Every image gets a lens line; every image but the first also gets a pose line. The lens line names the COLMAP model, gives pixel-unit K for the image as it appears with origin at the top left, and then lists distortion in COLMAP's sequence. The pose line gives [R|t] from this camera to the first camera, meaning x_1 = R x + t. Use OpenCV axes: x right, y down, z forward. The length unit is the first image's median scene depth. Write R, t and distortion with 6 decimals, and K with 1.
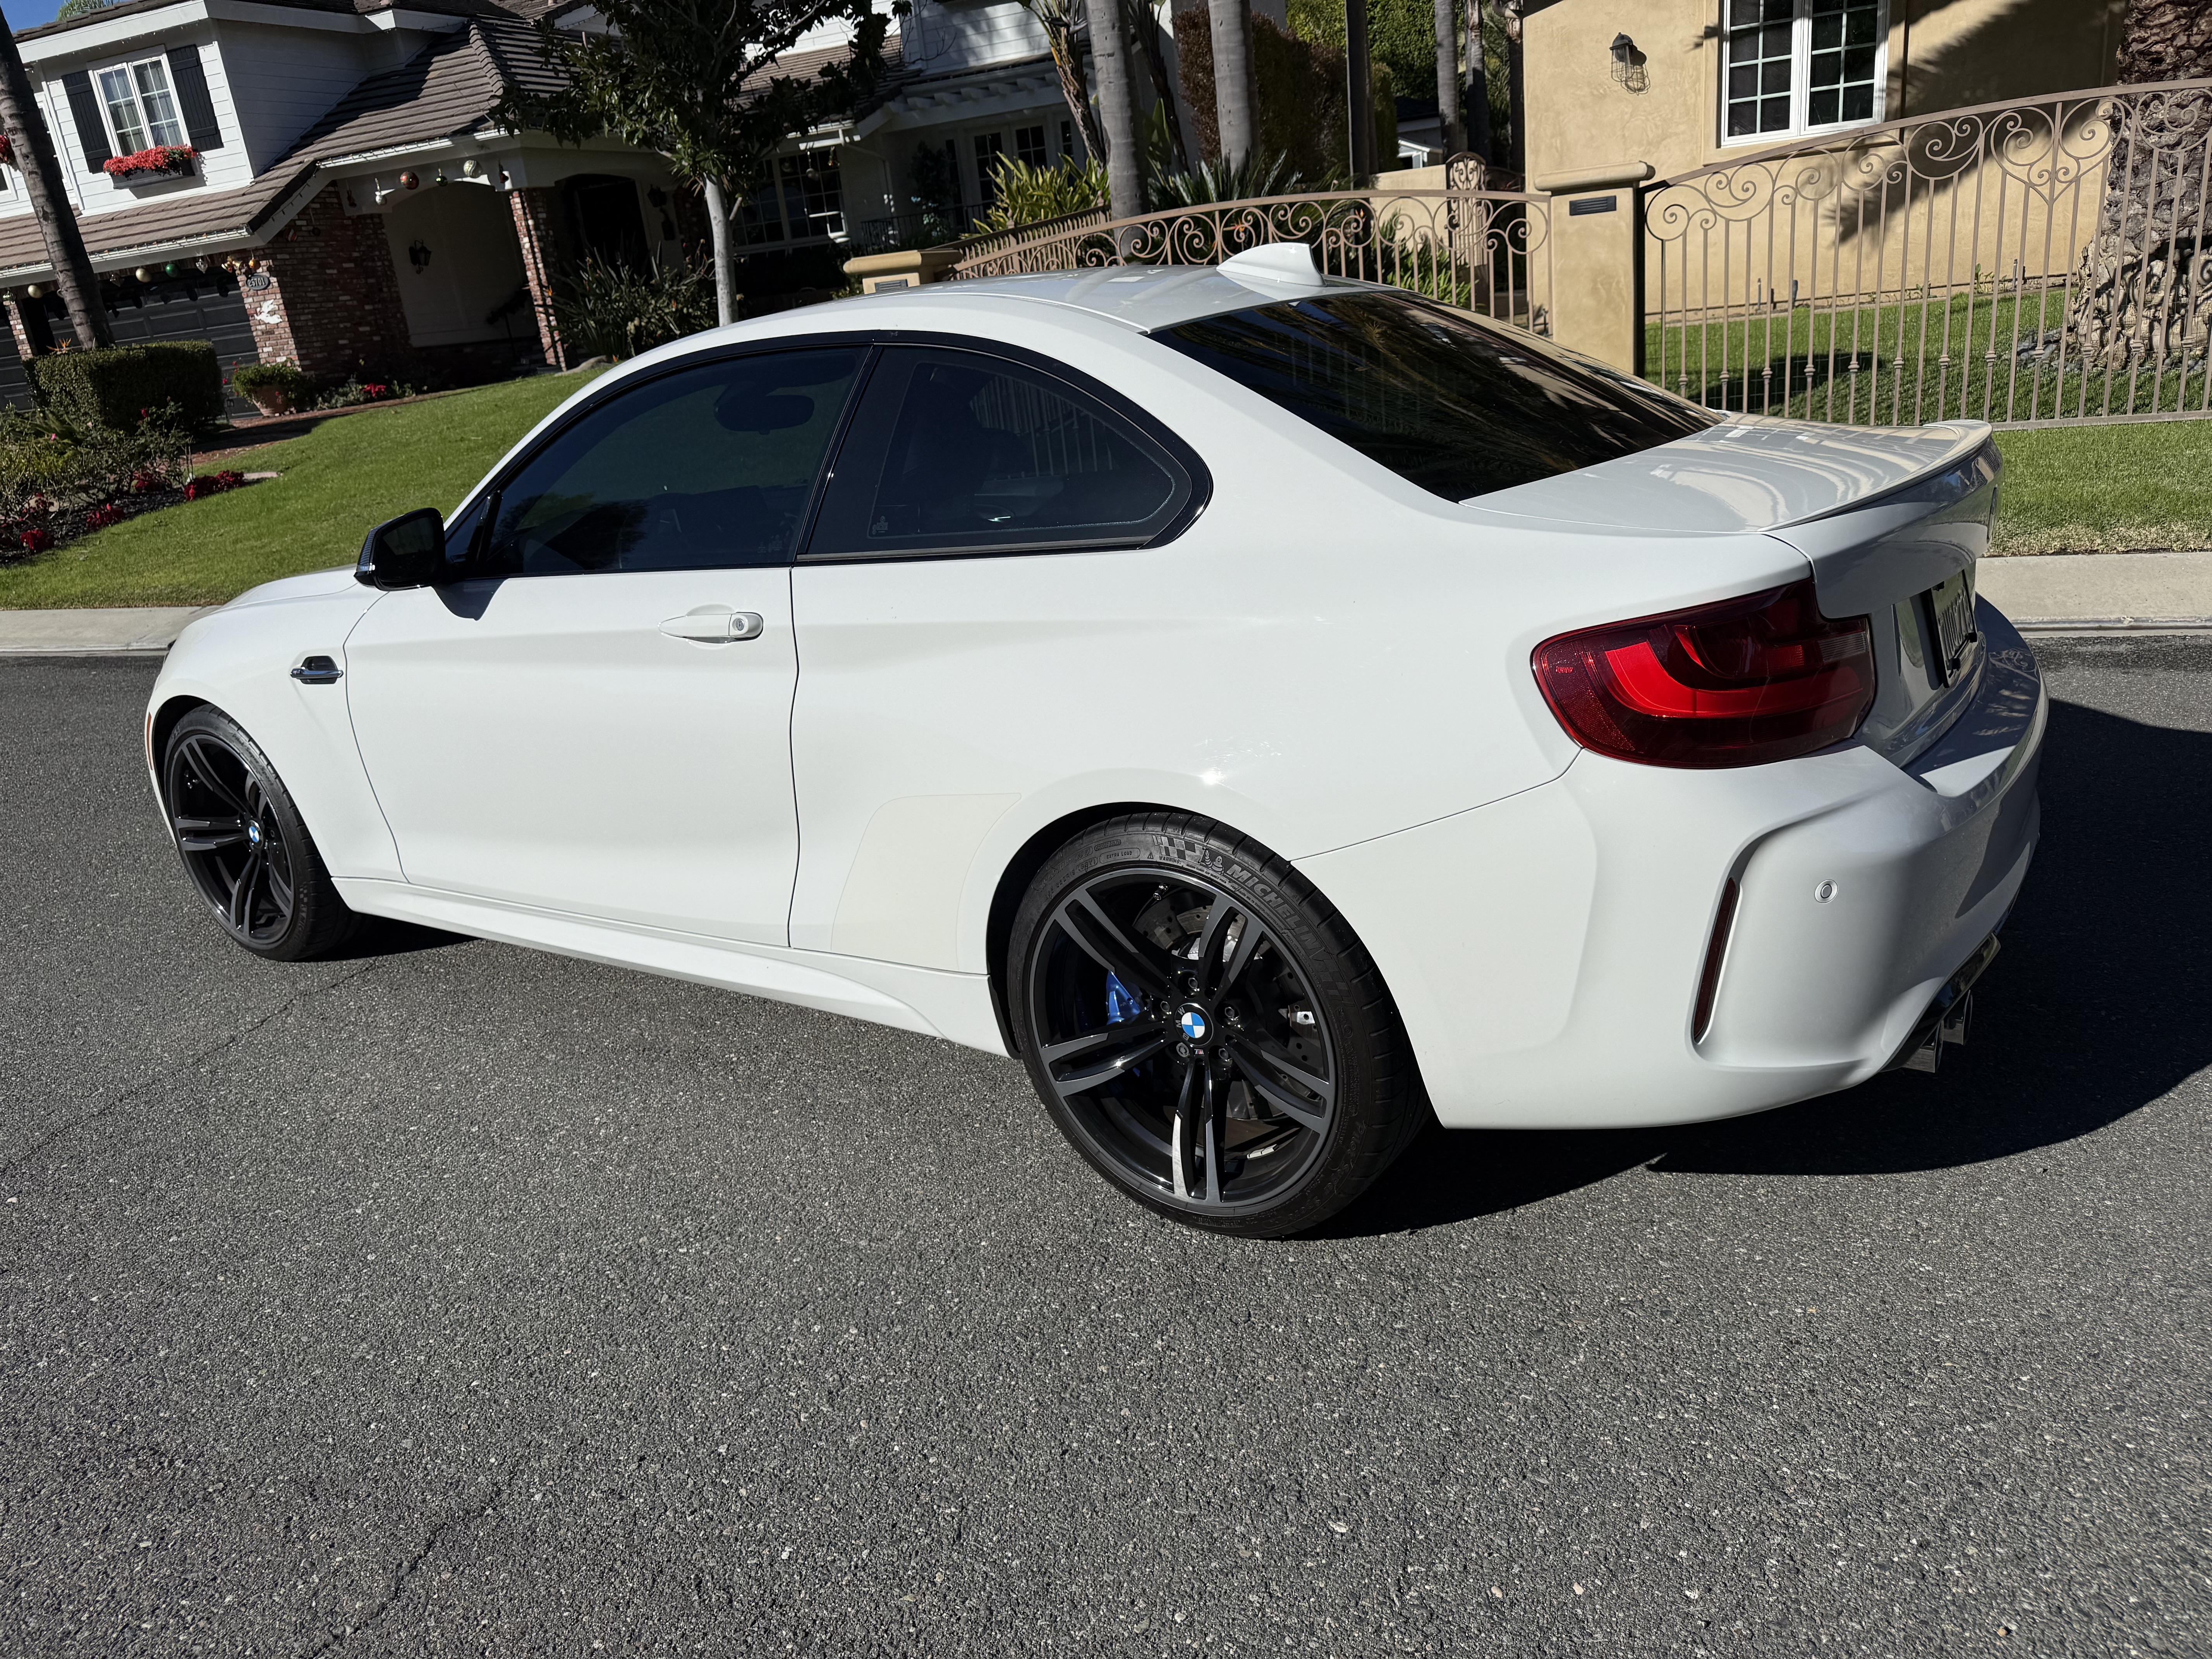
lens RADIAL K [[1579.0, 0, 1104.3], [0, 1579.0, 874.4], [0, 0, 1]] dist [0.005499, -0.024927]
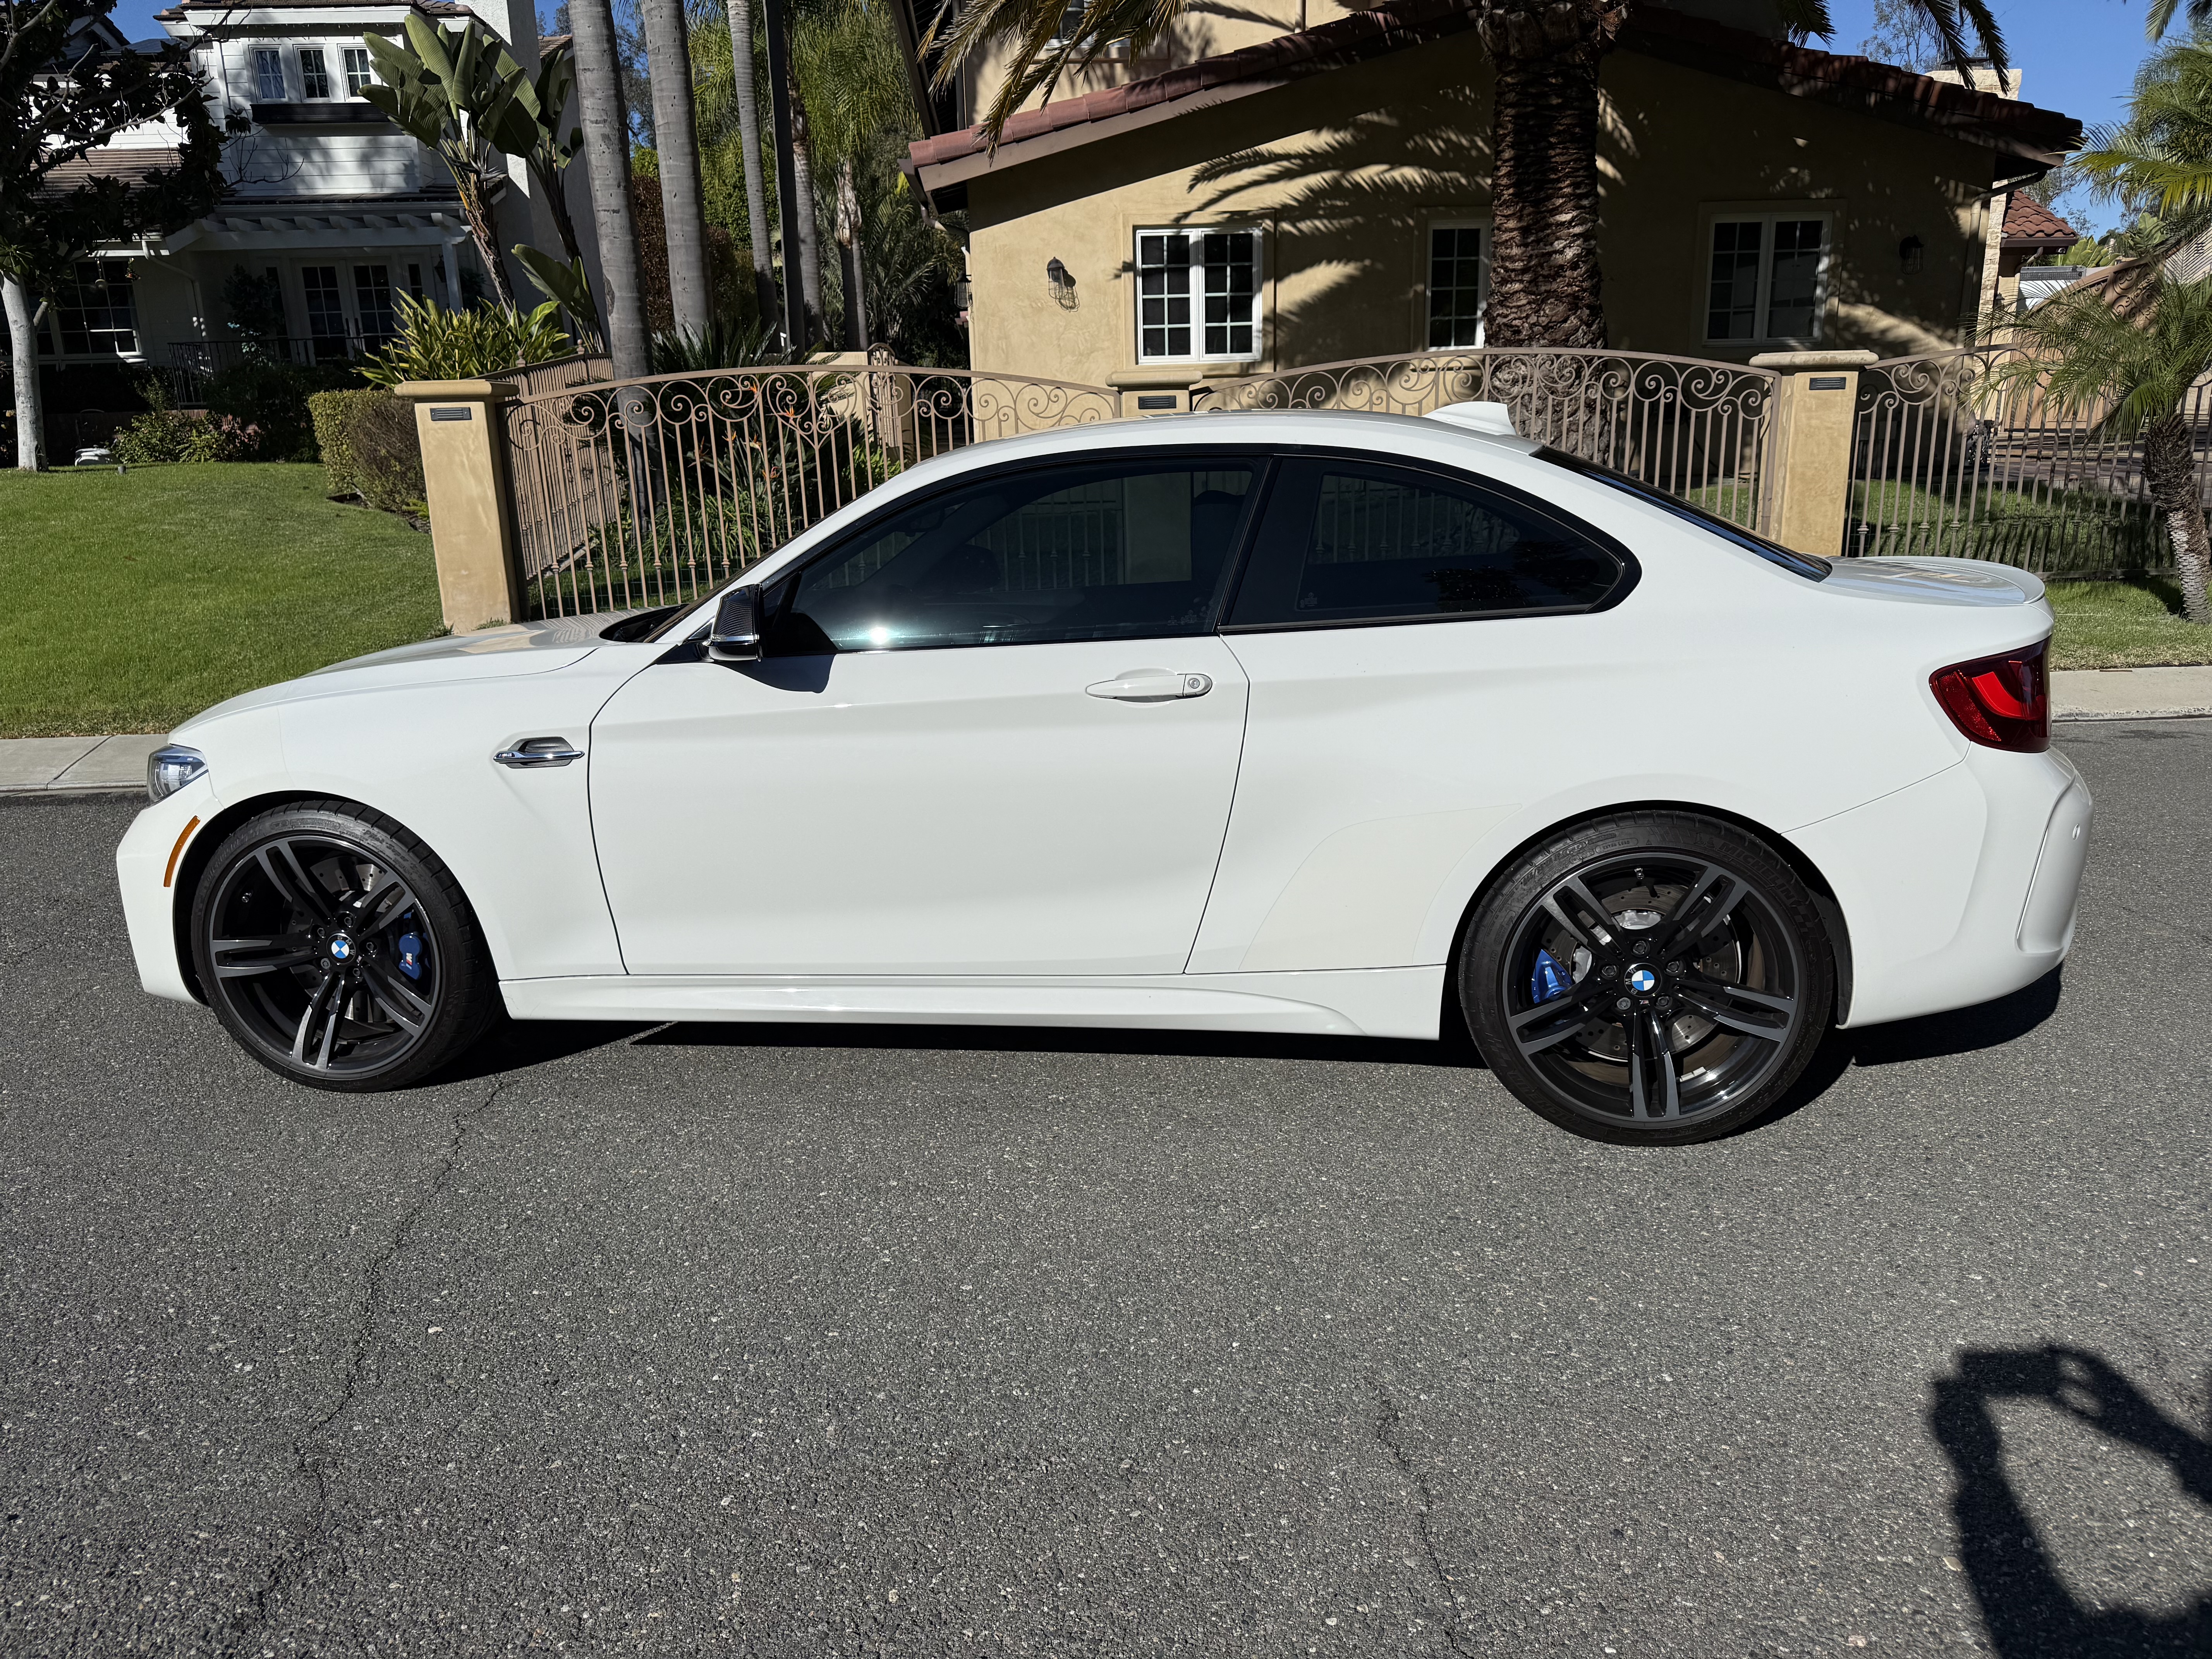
lens RADIAL K [[1598.8, 0, 1103.5], [0, 1598.8, 887.0], [0, 0, 1]] dist [0.006884, -0.024395]
pose [[0.884059, -0.046226, 0.465083, -0.182801], [0.094014, 0.992345, -0.080075, 0.016159], [-0.457822, 0.114515, 0.881638, 0.007458]]
